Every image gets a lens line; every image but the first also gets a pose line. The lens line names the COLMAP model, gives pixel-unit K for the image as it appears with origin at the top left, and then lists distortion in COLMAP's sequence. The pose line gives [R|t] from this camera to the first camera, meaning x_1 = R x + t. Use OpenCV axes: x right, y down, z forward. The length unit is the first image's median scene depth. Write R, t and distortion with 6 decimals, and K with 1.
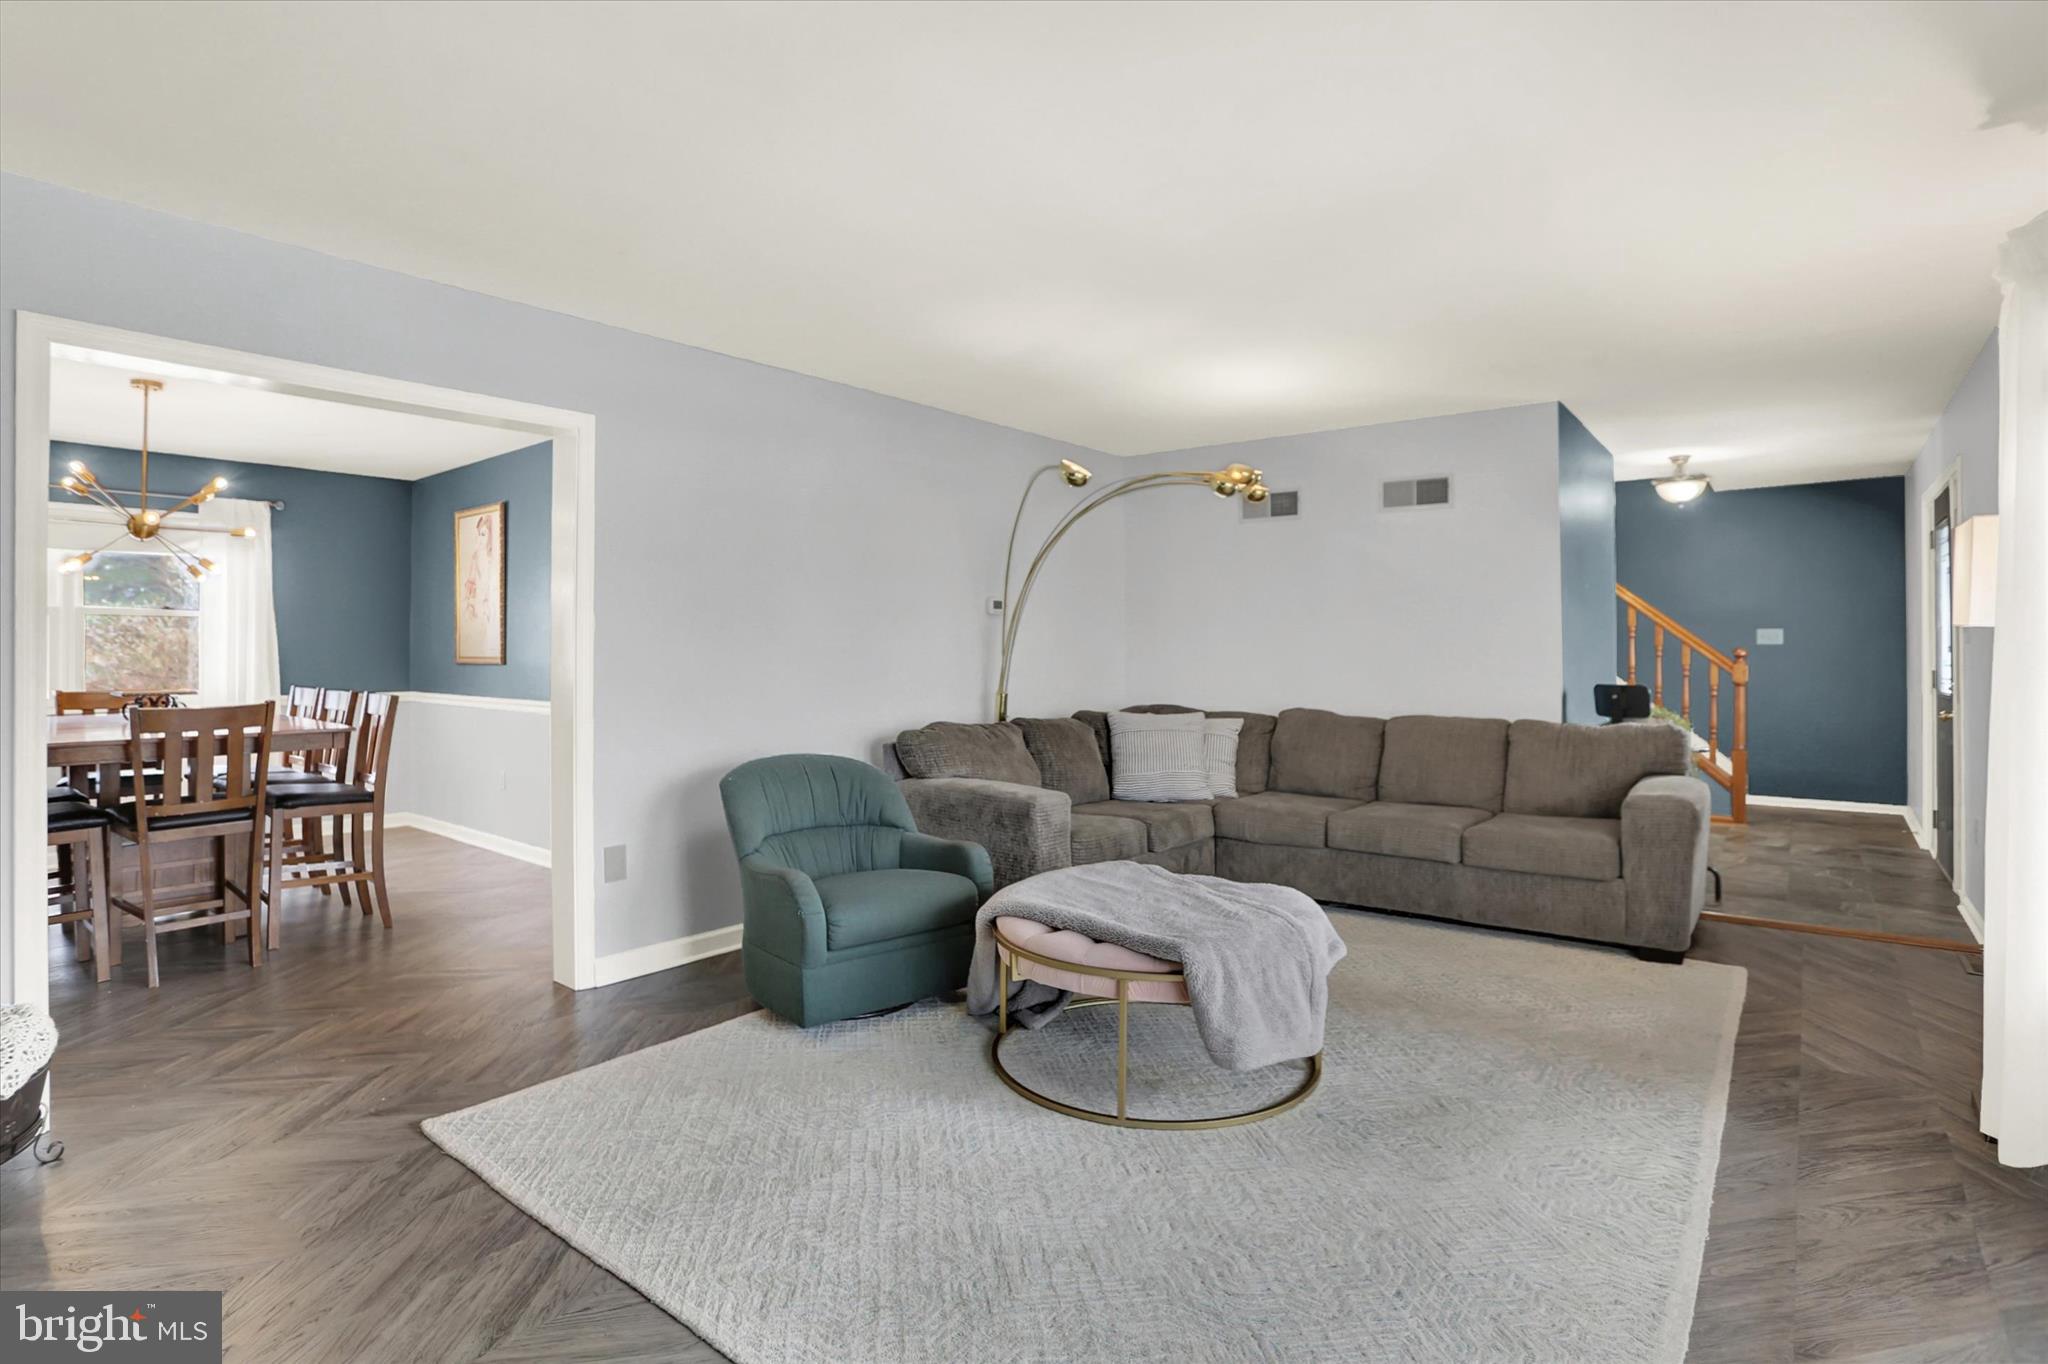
lens RADIAL K [[1039.8, 0, 995.2], [0, 1039.8, 640.1], [0, 0, 1]] dist [-0.077257, 0.039340]
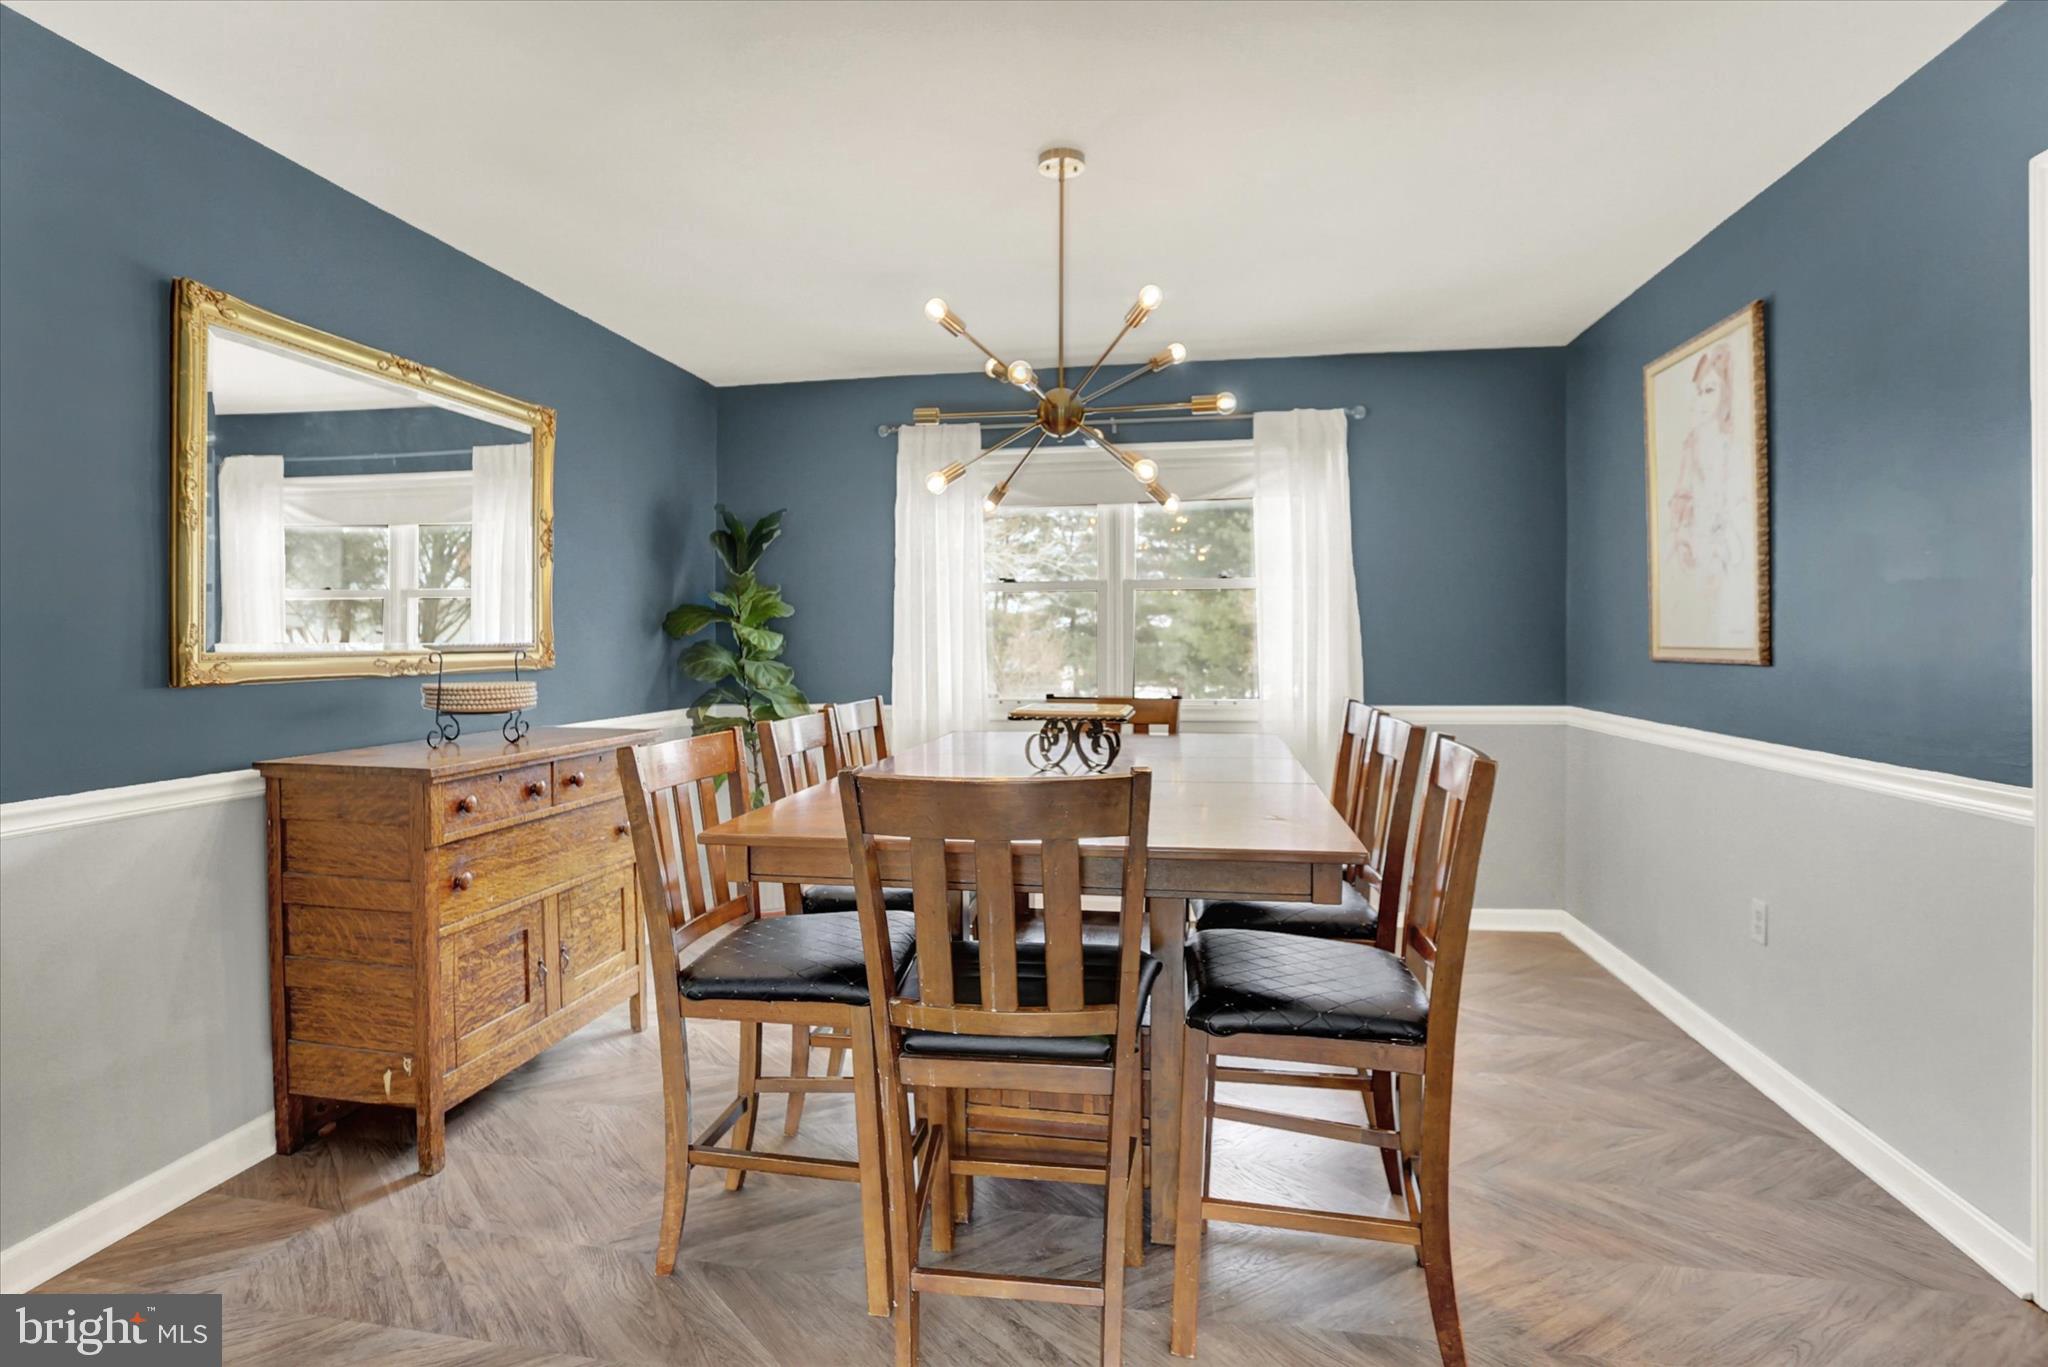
lens RADIAL K [[1039.8, 0, 995.2], [0, 1039.8, 641.6], [0, 0, 1]] dist [-0.077257, 0.039340]
pose [[0.496016, -0.003050, -0.868308, -0.258165], [0.011216, 0.999933, 0.002894, 0.008901], [0.868241, -0.011174, 0.496017, 0.475381]]
